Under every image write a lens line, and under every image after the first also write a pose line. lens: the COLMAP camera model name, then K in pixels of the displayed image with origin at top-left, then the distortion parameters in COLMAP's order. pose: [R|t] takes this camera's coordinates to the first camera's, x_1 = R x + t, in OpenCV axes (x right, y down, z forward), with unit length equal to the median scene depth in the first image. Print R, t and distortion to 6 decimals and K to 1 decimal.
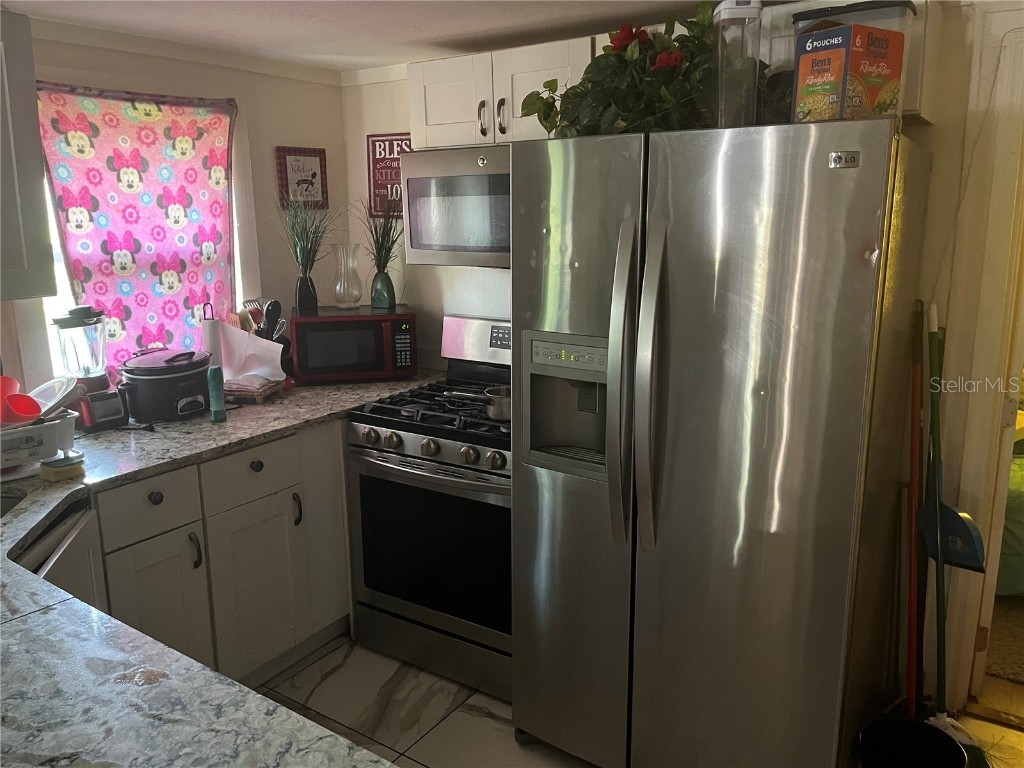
lens RADIAL K [[770.5, 0, 524.6], [0, 770.5, 386.1], [0, 0, 1]] dist [0.062066, -0.085887]
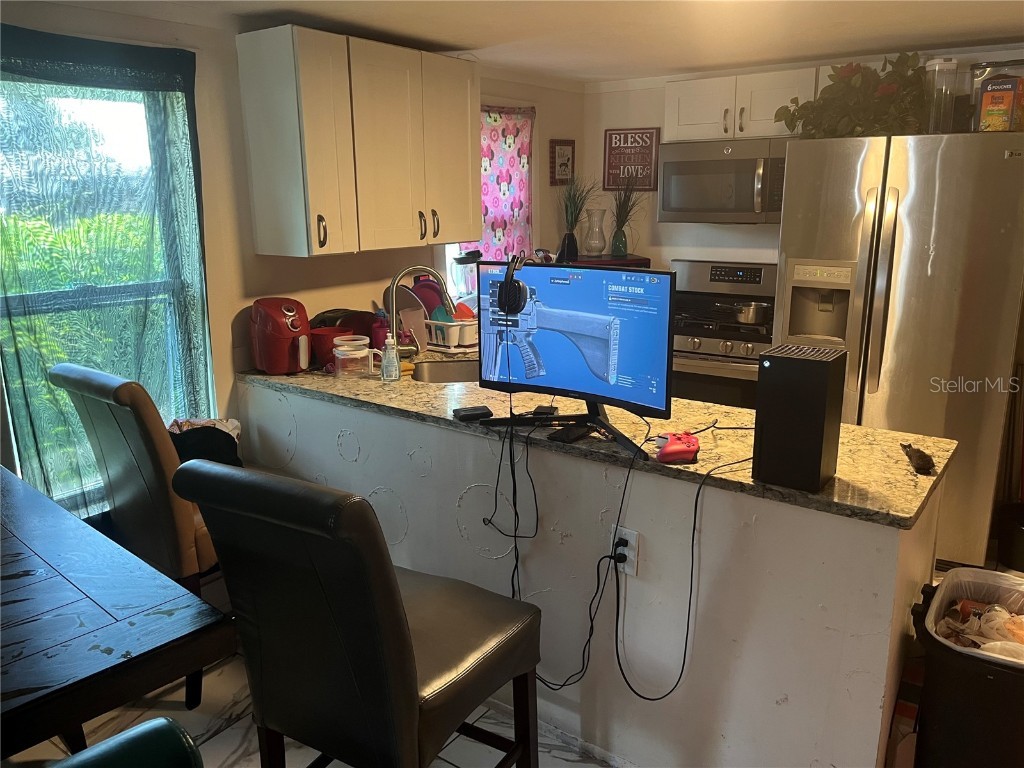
lens RADIAL K [[770.5, 0, 524.6], [0, 770.5, 386.1], [0, 0, 1]] dist [0.062066, -0.085887]
pose [[0.999777, 0.001819, -0.021050, -0.372115], [-0.001152, 0.999498, 0.031657, 0.101345], [0.021097, -0.031626, 0.999277, -0.453866]]
